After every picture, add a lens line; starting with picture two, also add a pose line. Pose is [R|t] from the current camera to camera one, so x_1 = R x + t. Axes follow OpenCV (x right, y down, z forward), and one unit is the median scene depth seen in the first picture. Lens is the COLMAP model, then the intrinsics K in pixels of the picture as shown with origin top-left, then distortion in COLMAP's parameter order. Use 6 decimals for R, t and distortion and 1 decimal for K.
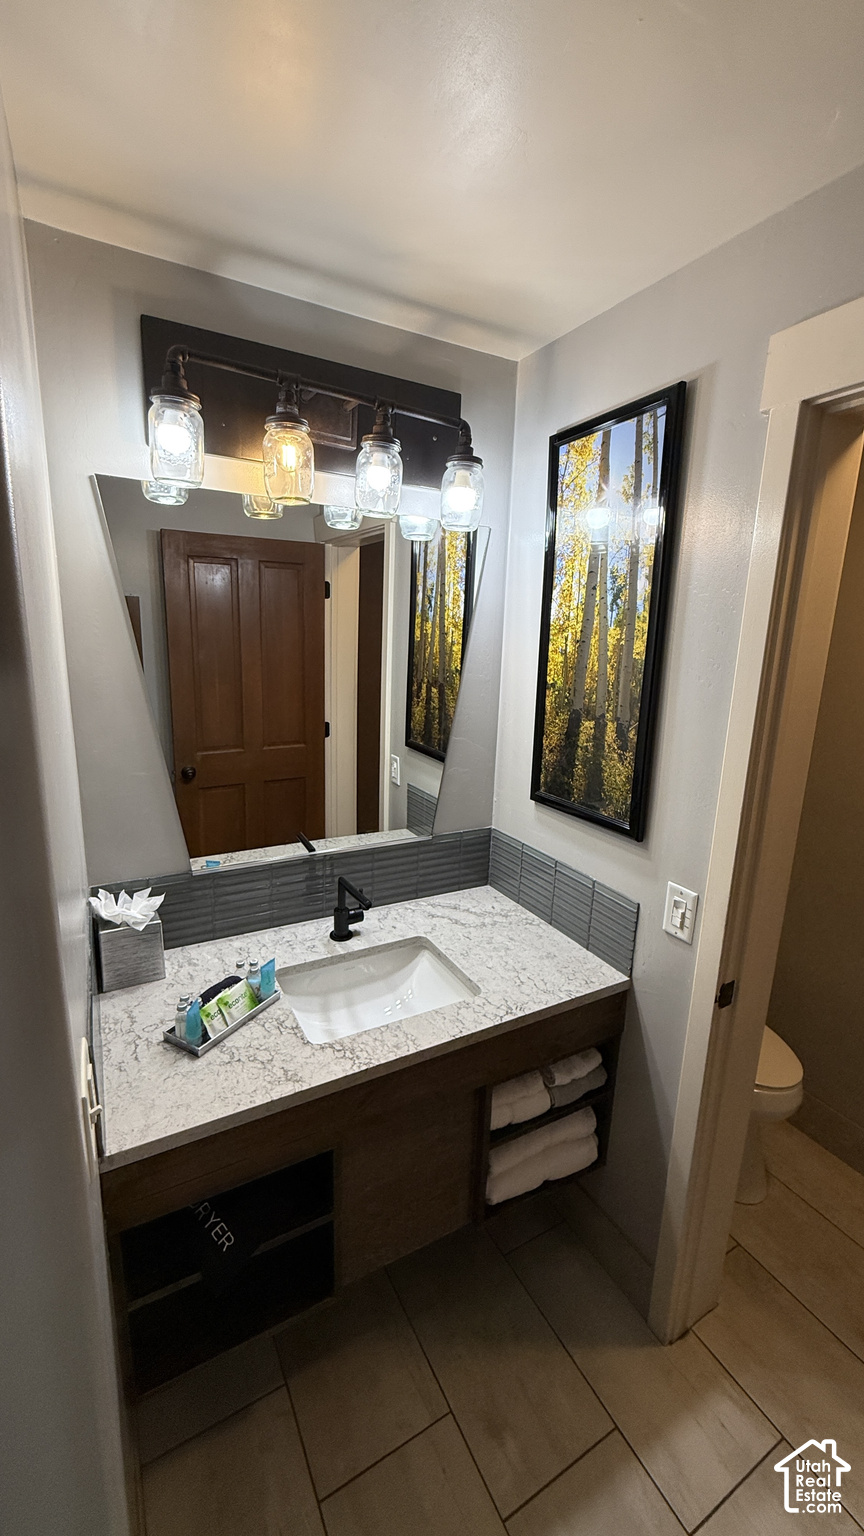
lens RADIAL K [[619.4, 0, 438.8], [0, 619.4, 752.8], [0, 0, 1]] dist [0.001633, 0.000452]
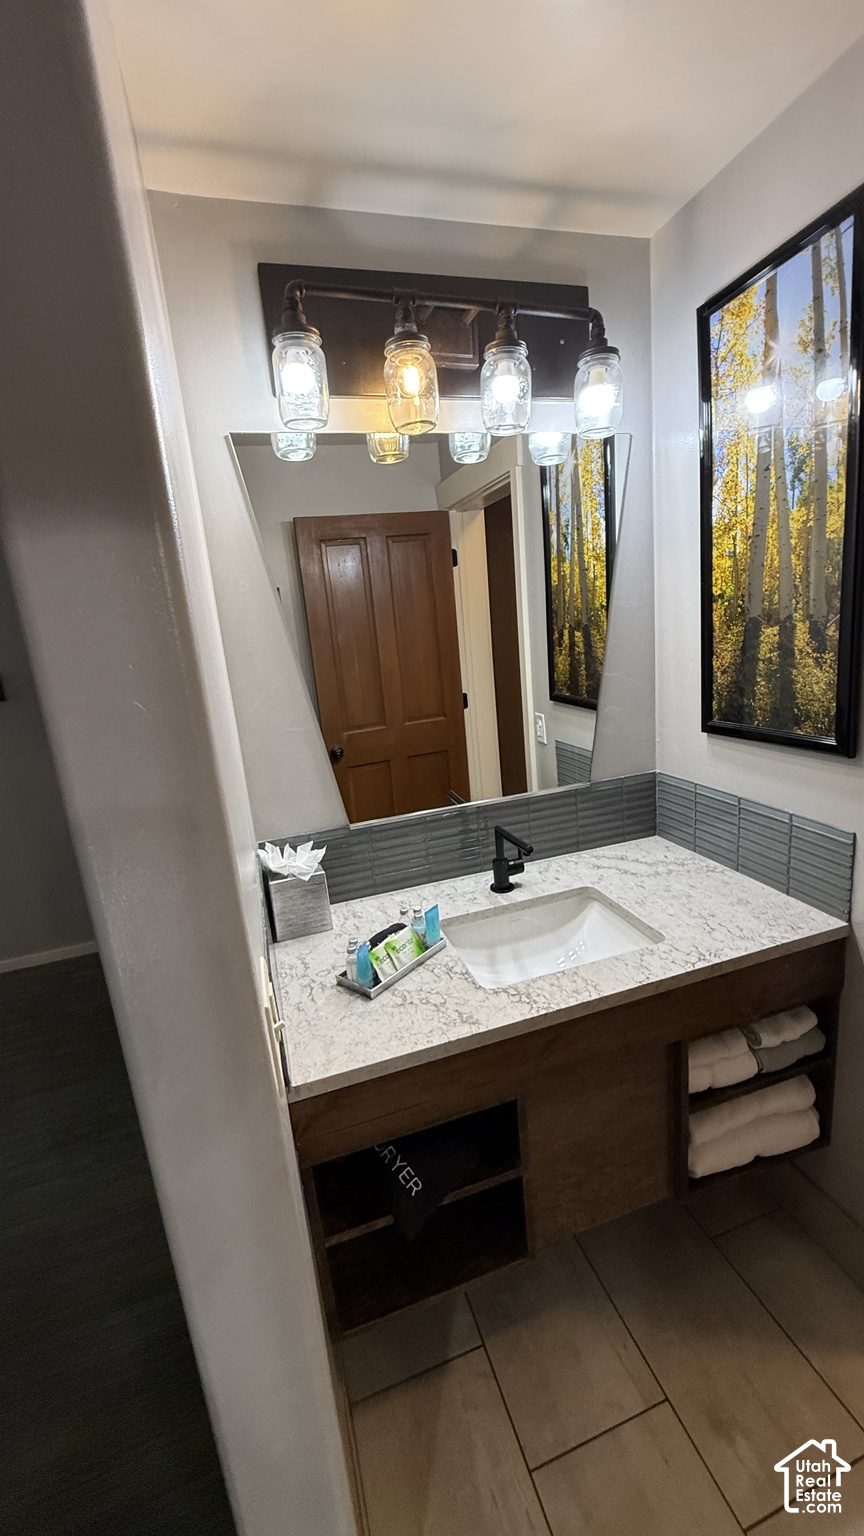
lens RADIAL K [[619.4, 0, 436.4], [0, 619.4, 755.5], [0, 0, 1]] dist [0.001633, 0.000452]
pose [[0.972819, -0.075367, -0.218959, -0.036085], [0.078422, 0.996906, 0.005281, 0.089459], [0.217884, -0.022309, 0.975720, 0.061046]]
